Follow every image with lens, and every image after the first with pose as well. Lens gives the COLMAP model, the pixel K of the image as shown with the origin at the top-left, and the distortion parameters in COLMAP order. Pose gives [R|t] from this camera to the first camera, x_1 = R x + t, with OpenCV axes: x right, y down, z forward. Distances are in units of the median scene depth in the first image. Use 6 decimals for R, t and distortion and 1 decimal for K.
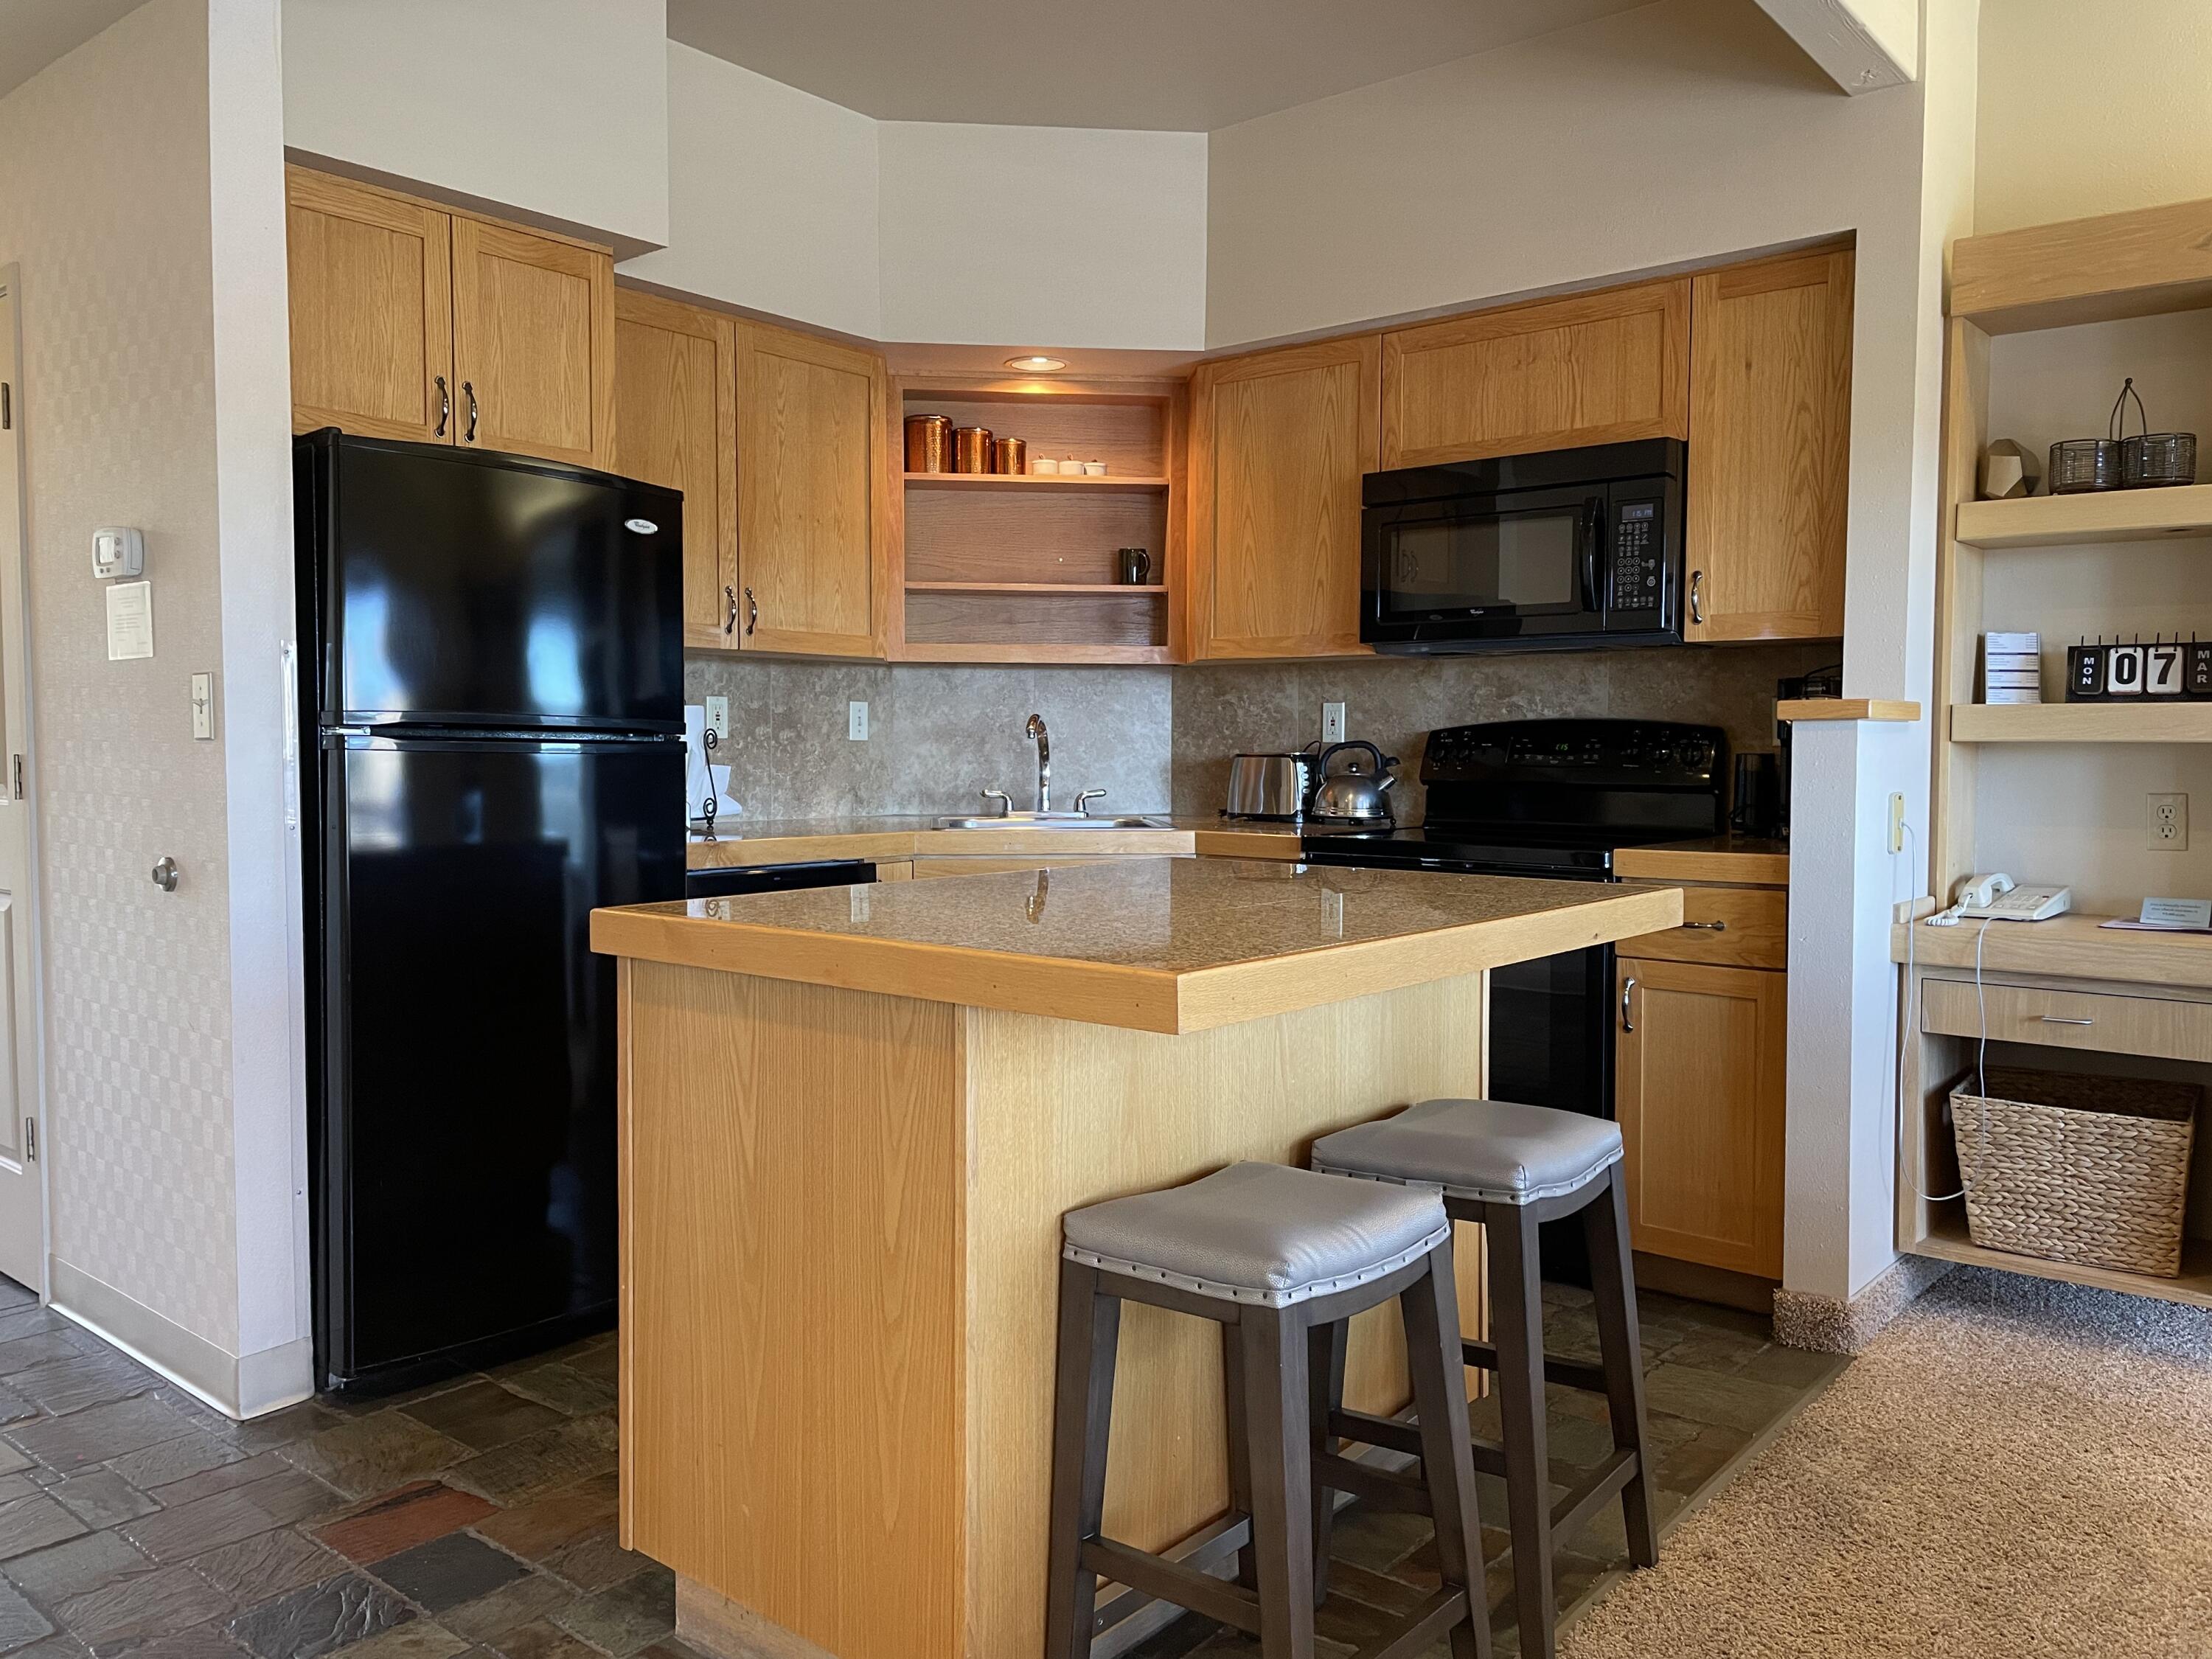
lens RADIAL K [[1656.1, 0, 1090.1], [0, 1656.1, 818.1], [0, 0, 1]] dist [0.101570, -0.125950]
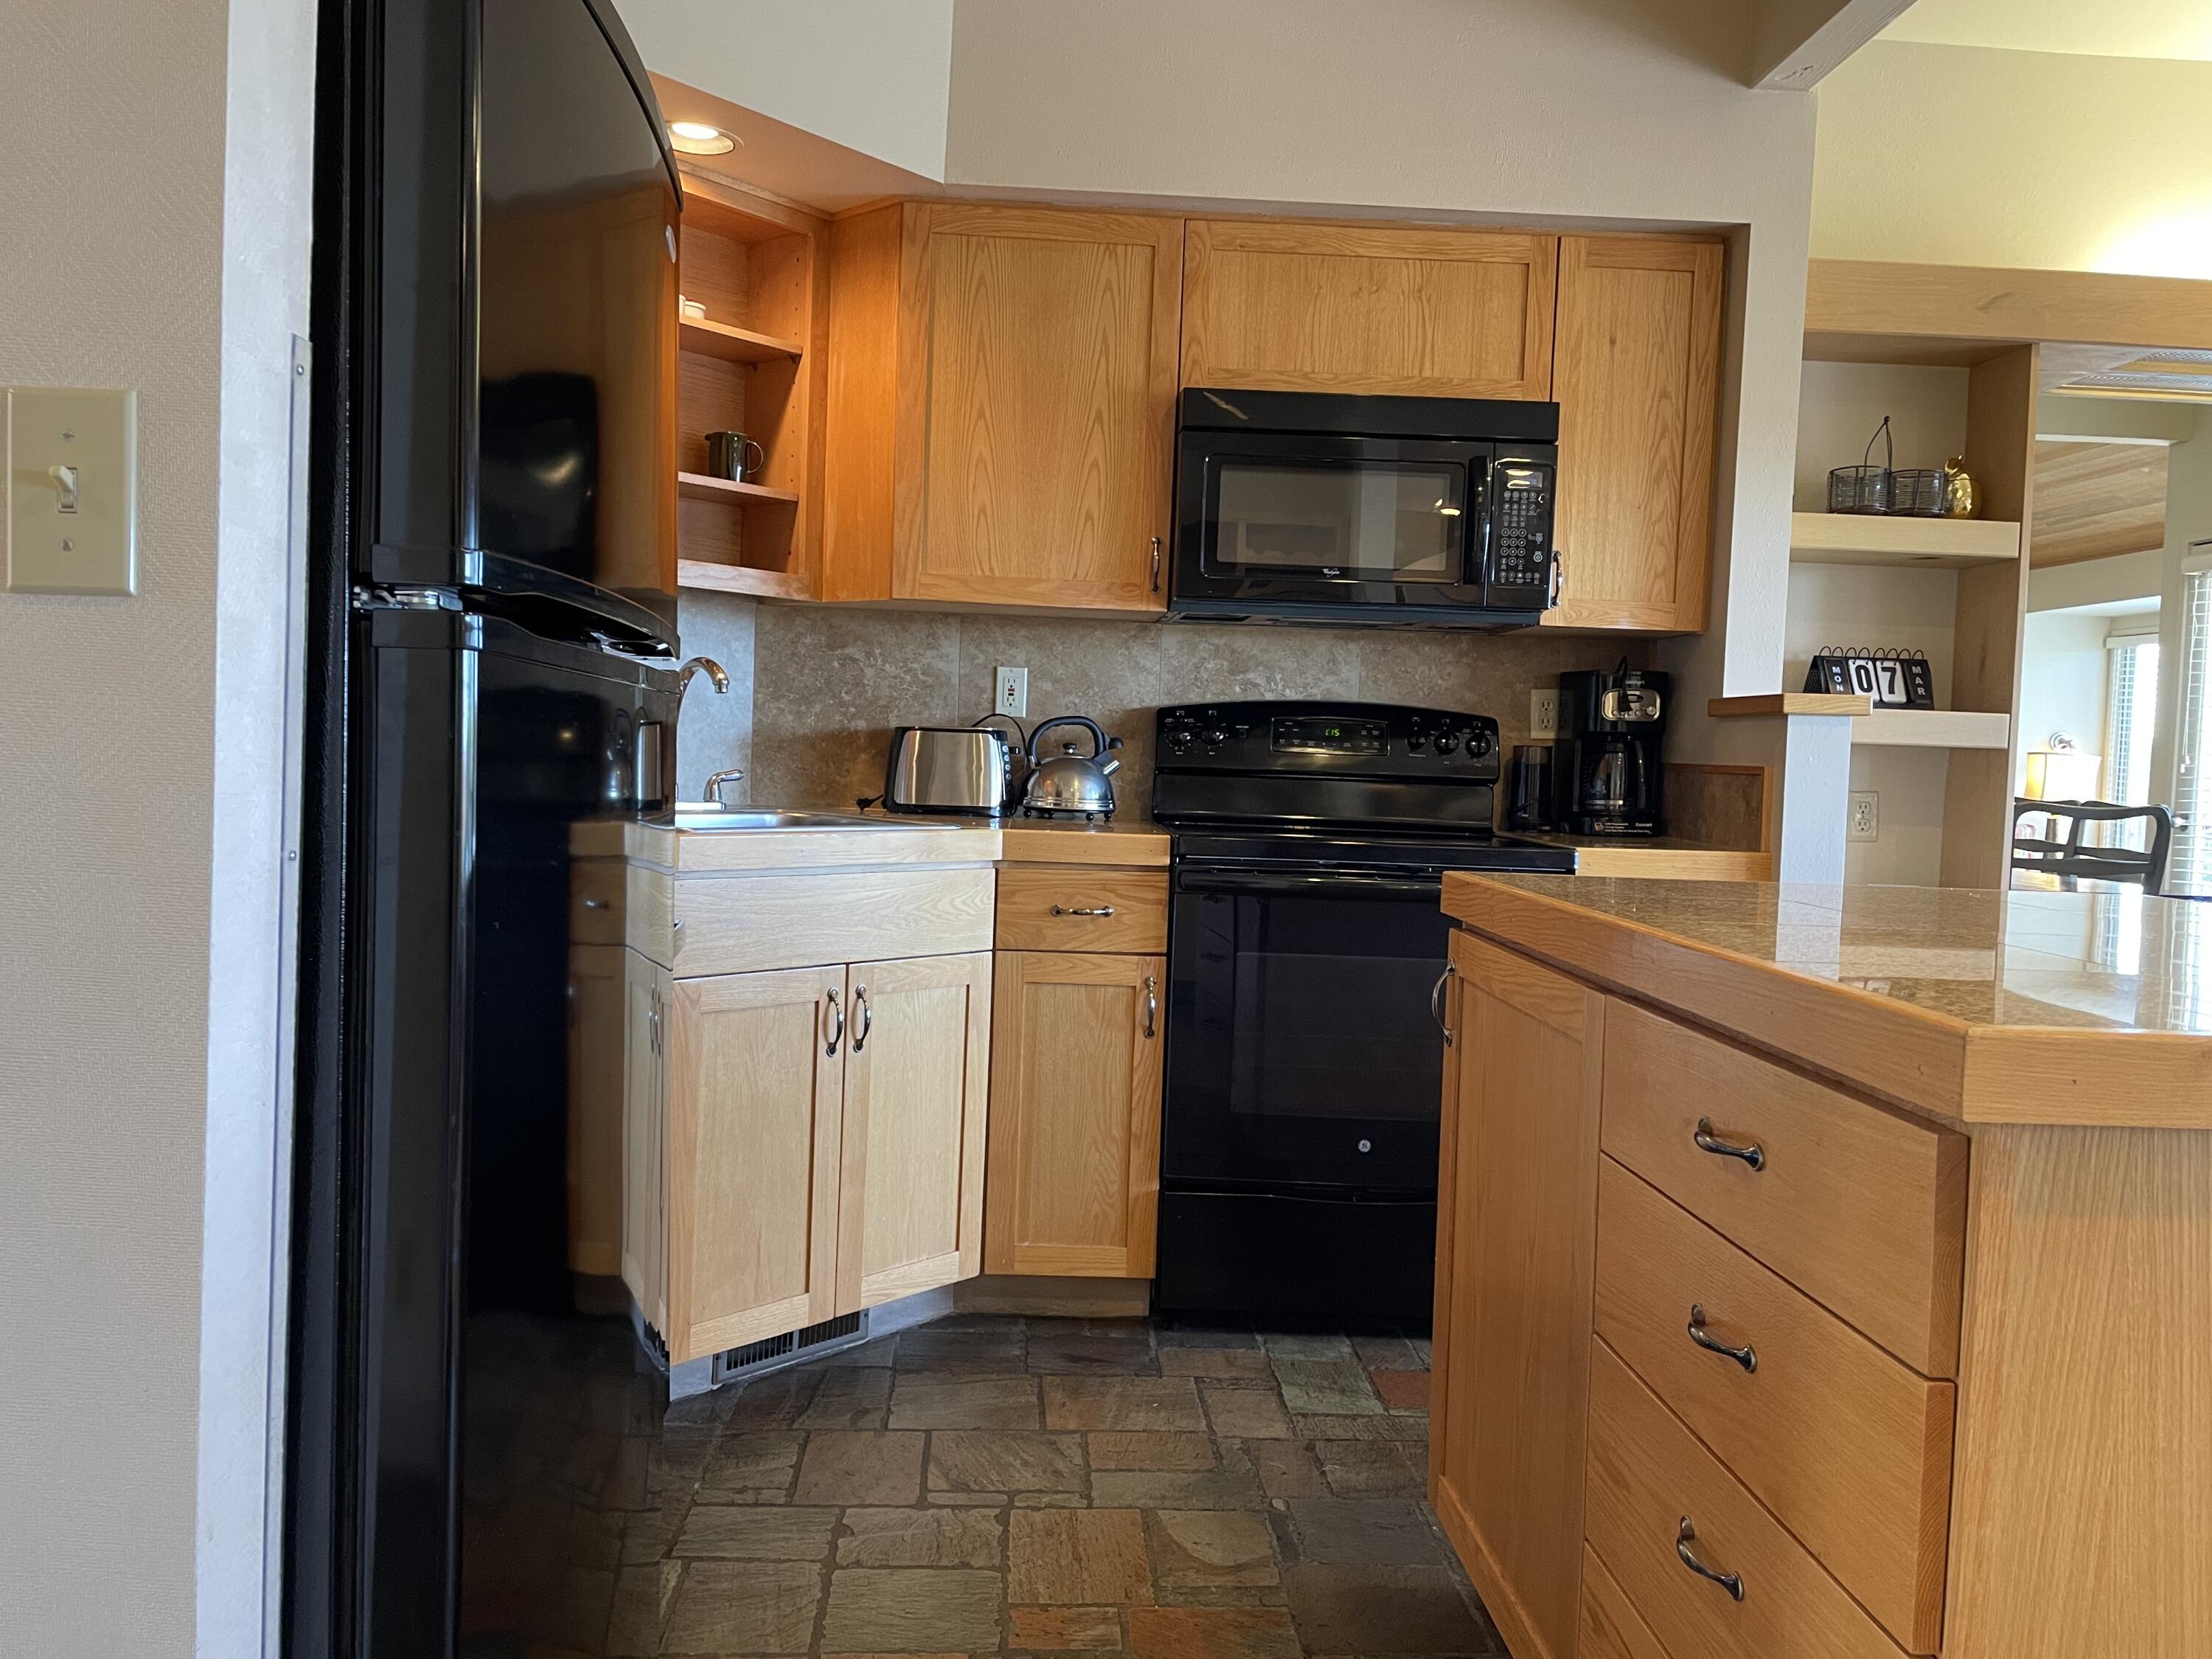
lens RADIAL K [[1656.1, 0, 1090.1], [0, 1656.1, 818.1], [0, 0, 1]] dist [0.101570, -0.125950]
pose [[0.738499, -0.002760, 0.674249, -0.421344], [-0.003257, 0.999965, 0.007661, -0.002960], [-0.674247, -0.007854, 0.738465, 0.434659]]
